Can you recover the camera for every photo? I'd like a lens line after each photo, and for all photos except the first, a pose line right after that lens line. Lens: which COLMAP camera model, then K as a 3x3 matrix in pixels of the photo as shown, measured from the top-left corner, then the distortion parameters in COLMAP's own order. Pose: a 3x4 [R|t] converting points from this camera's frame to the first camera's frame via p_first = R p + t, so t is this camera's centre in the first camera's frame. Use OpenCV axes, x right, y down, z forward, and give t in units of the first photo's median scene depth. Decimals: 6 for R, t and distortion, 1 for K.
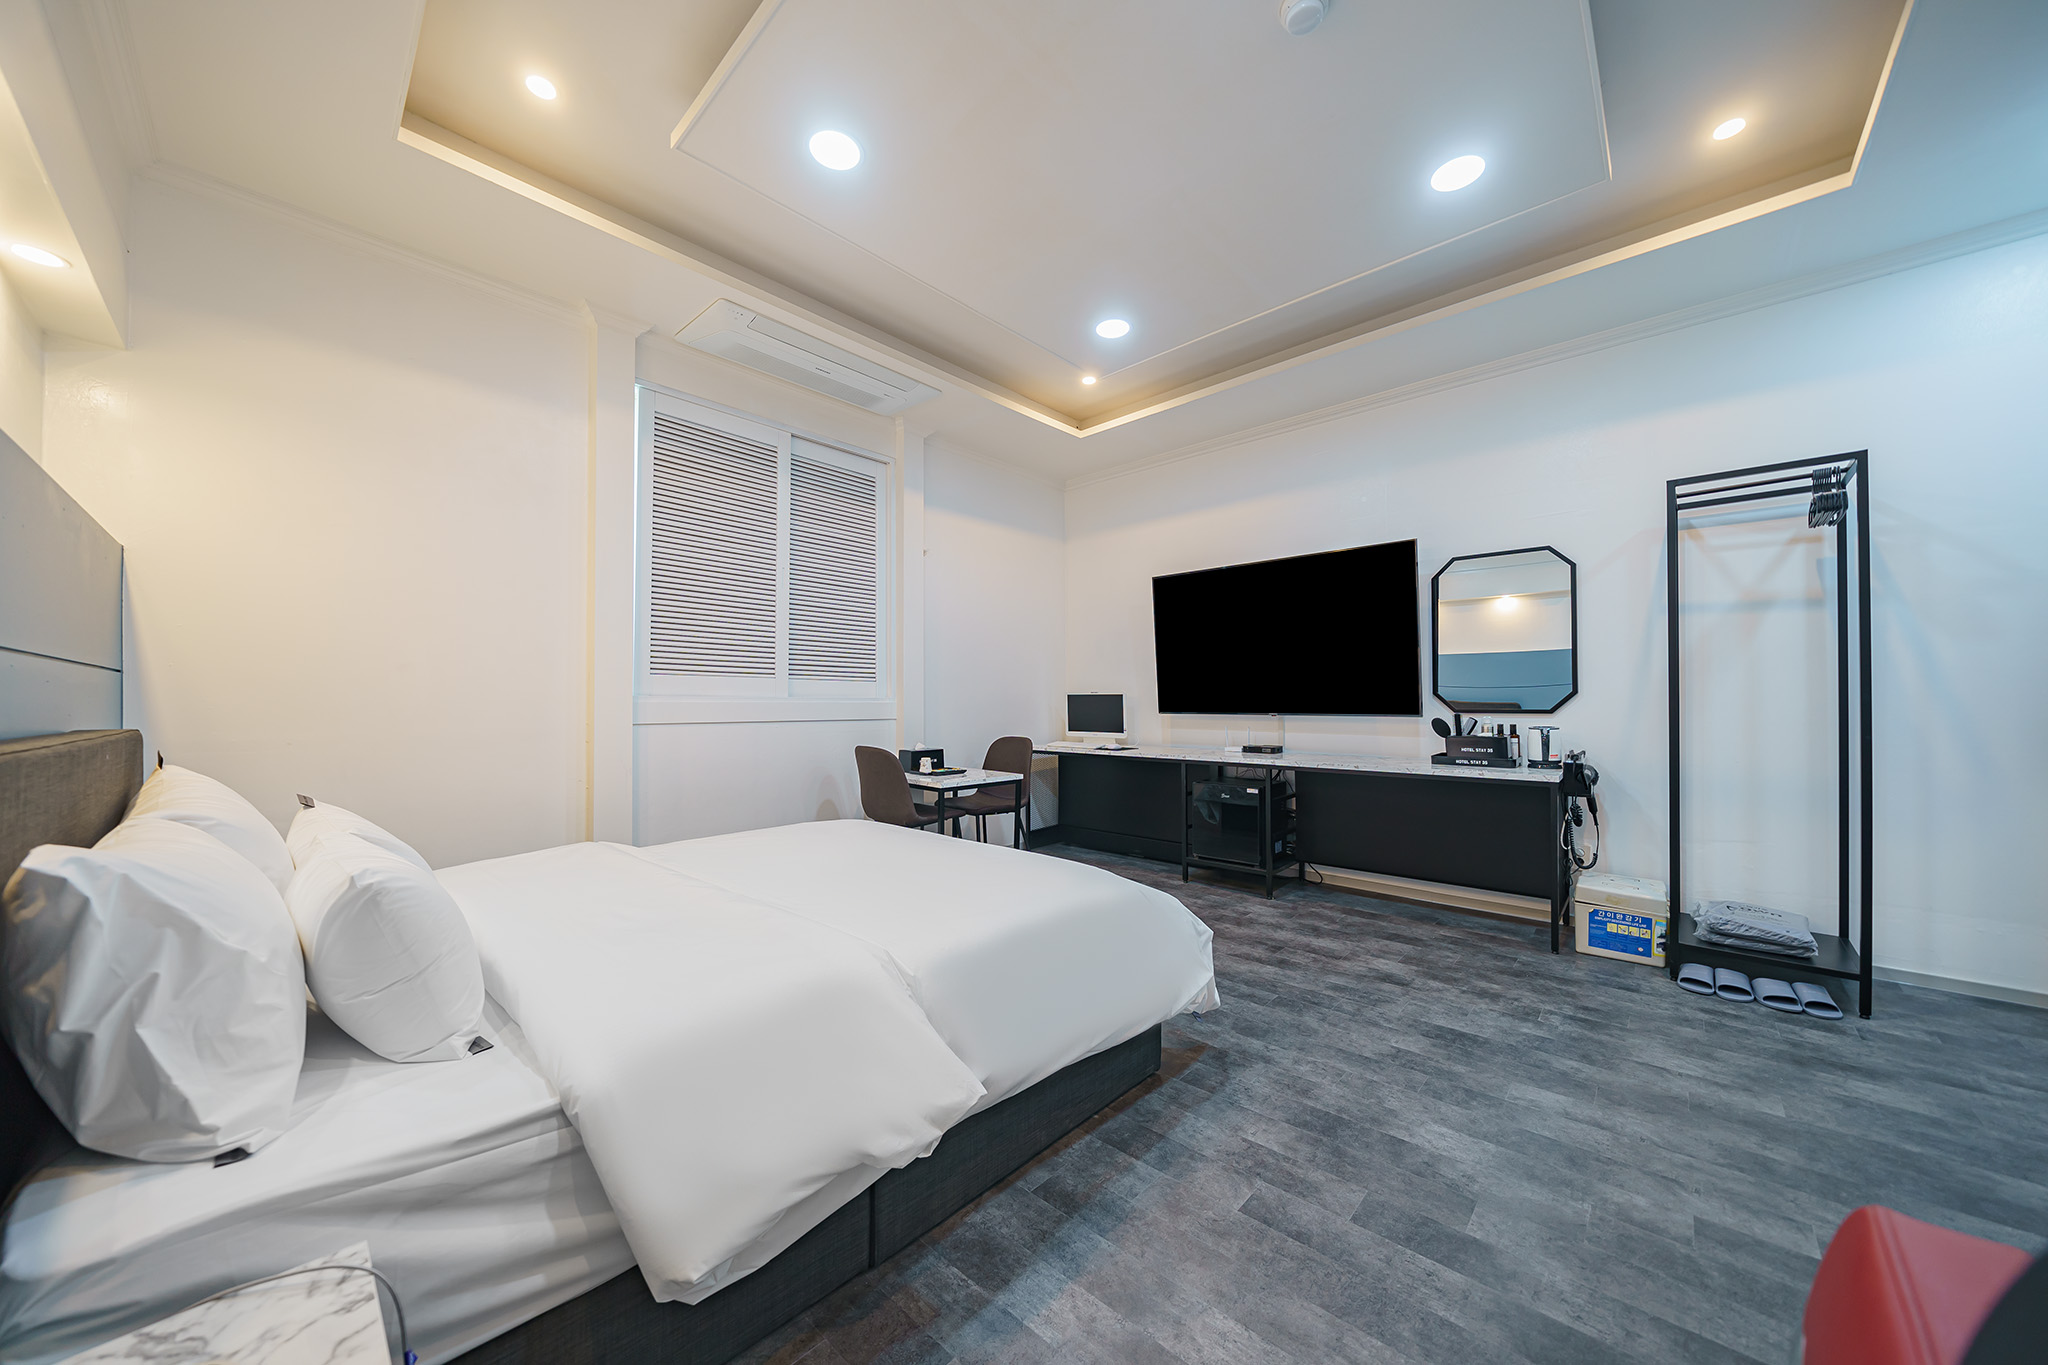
lens RADIAL K [[701.2, 0, 1024.0], [0, 701.2, 682.5], [0, 0, 1]] dist [0.000260, -0.000024]
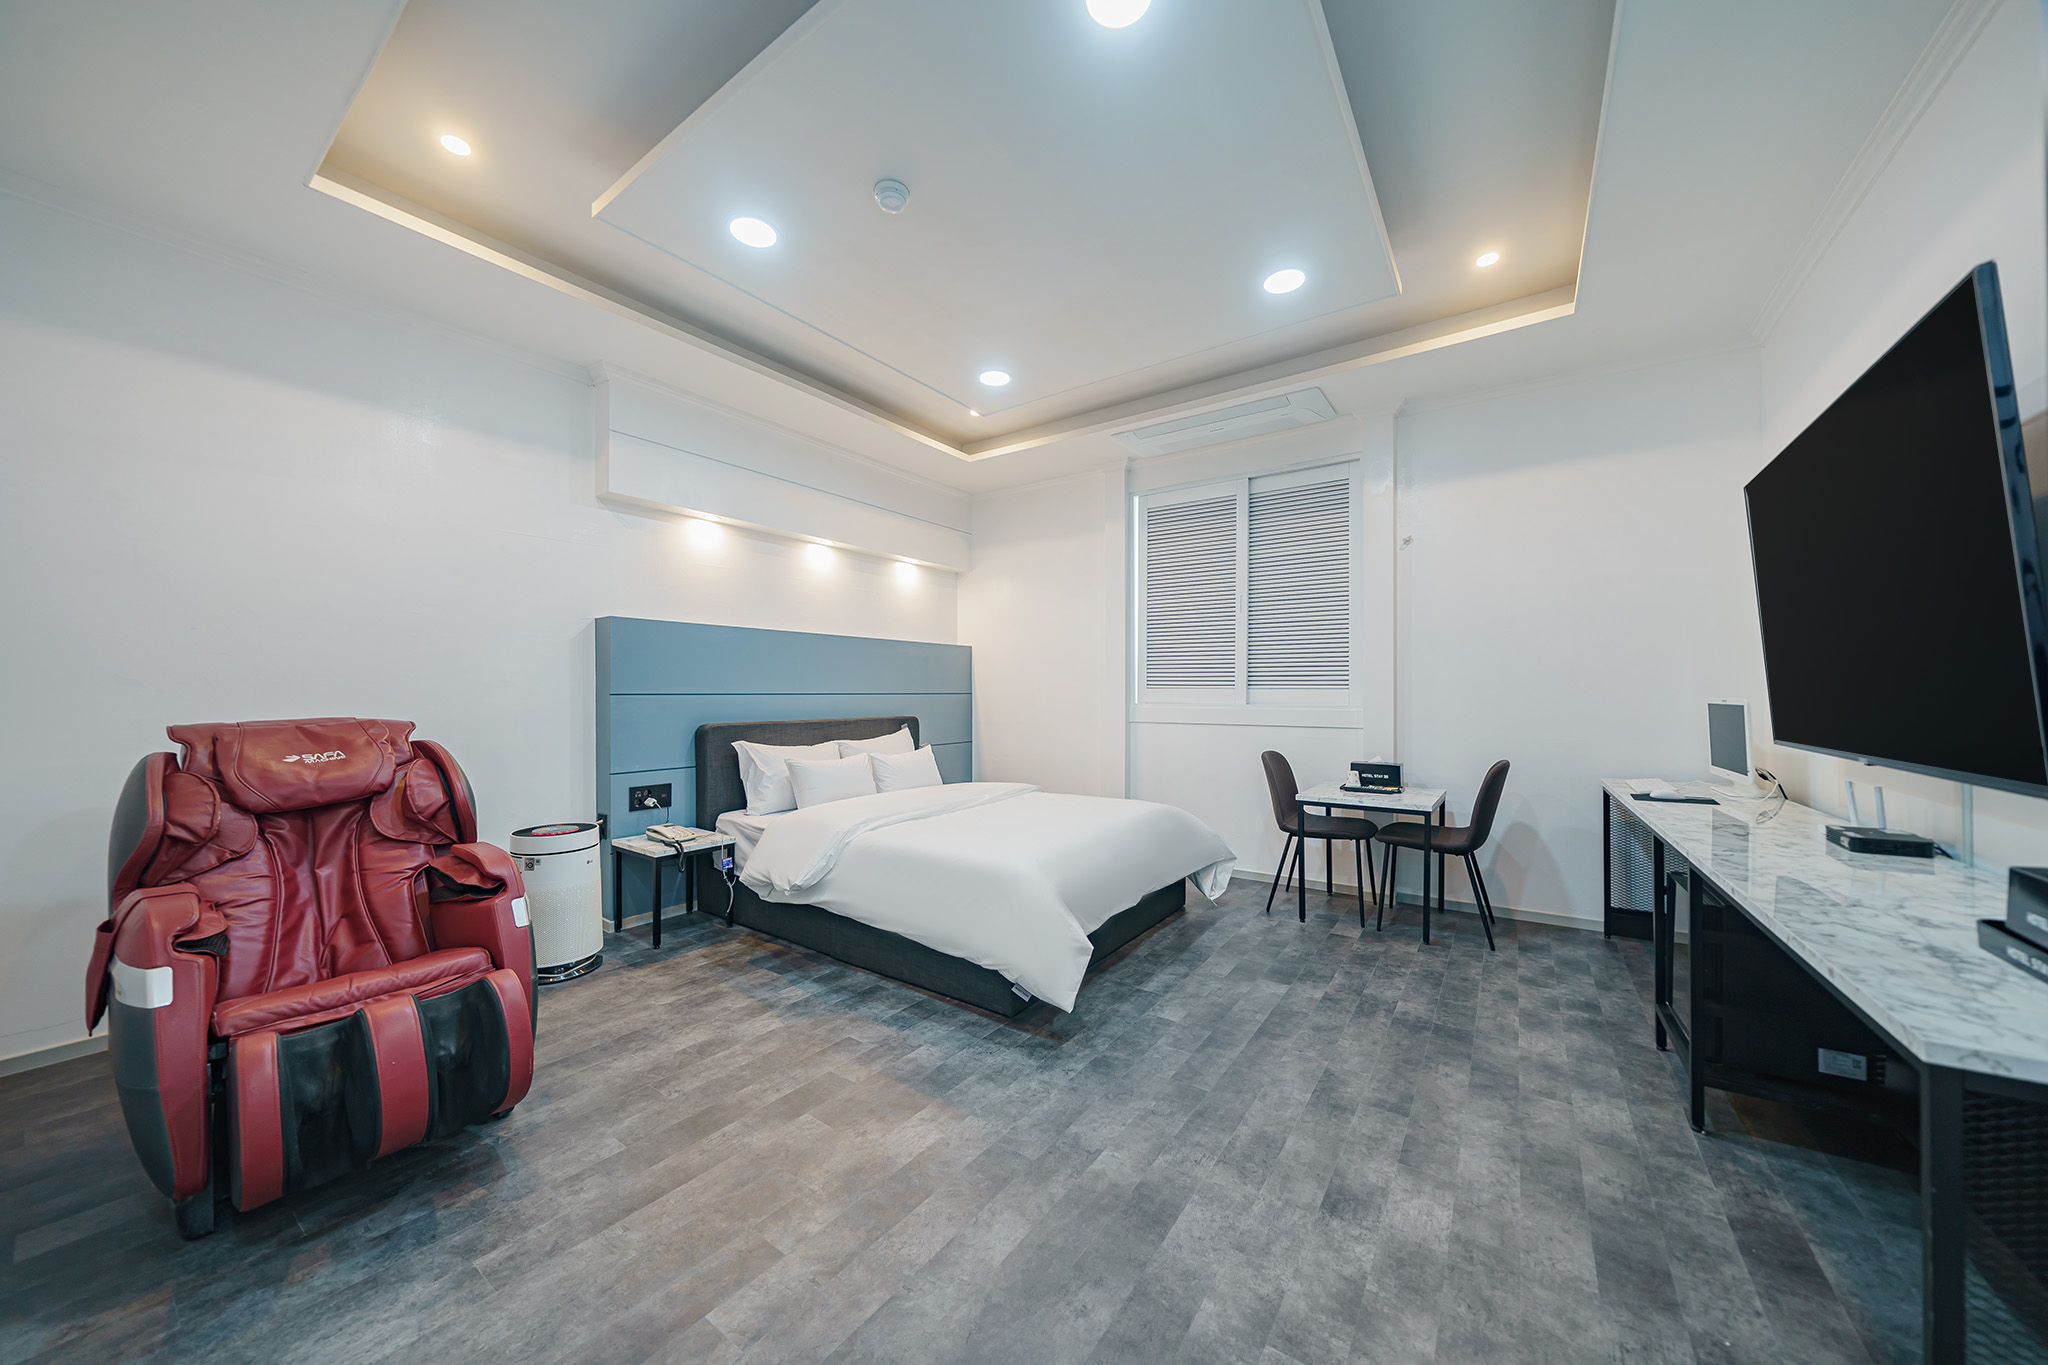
lens RADIAL K [[694.7, 0, 1029.9], [0, 694.7, 695.7], [0, 0, 1]] dist [-0.000517, -0.000037]
pose [[0.145132, 0.005714, -0.989396, 0.957007], [0.028189, 0.999554, 0.009908, -0.019656], [0.989011, -0.029328, 0.144906, 0.590789]]
